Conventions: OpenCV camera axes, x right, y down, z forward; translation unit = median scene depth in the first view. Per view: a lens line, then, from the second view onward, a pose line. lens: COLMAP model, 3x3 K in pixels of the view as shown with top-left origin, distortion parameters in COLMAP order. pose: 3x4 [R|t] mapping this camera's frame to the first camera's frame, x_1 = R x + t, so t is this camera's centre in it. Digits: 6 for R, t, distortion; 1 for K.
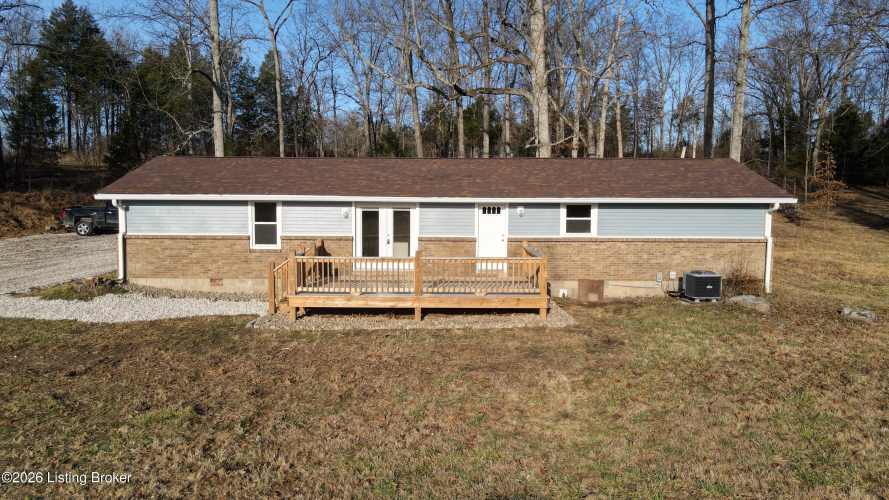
lens RADIAL K [[649.5, 0, 444.5], [0, 649.5, 250.0], [0, 0, 1]] dist [0.005252, 0.005642]
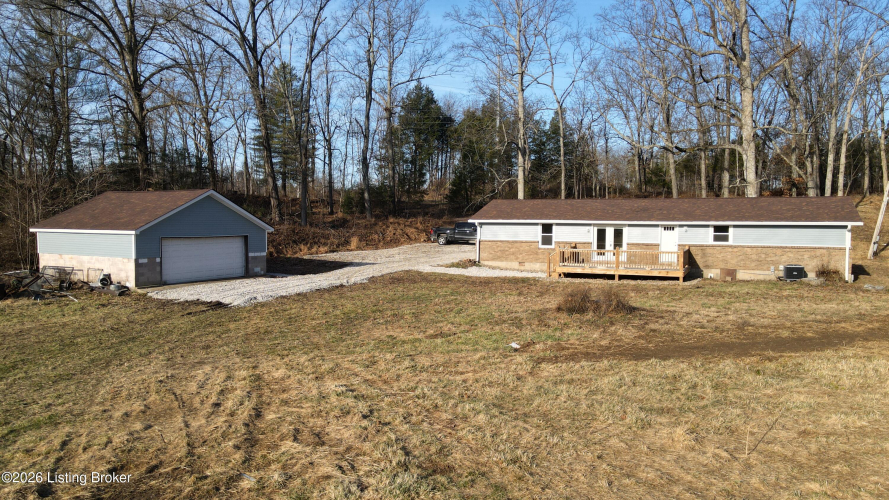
lens RADIAL K [[649.5, 0, 444.5], [0, 649.5, 250.0], [0, 0, 1]] dist [0.005252, 0.005642]
pose [[0.907333, 0.019883, -0.419942, 0.265753], [-0.036820, 0.998801, -0.032263, 0.079523], [0.418797, 0.044736, 0.906977, -0.896712]]
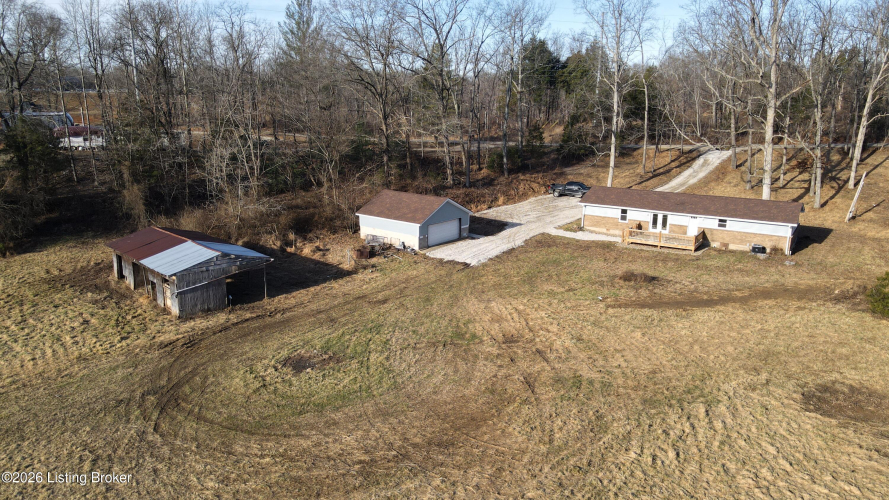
lens RADIAL K [[649.5, 0, 444.5], [0, 649.5, 250.0], [0, 0, 1]] dist [0.005252, 0.005642]
pose [[0.840802, 0.128747, -0.525810, 0.745921], [-0.049931, 0.985611, 0.161488, -0.360520], [0.539035, -0.109525, 0.835132, -2.363171]]
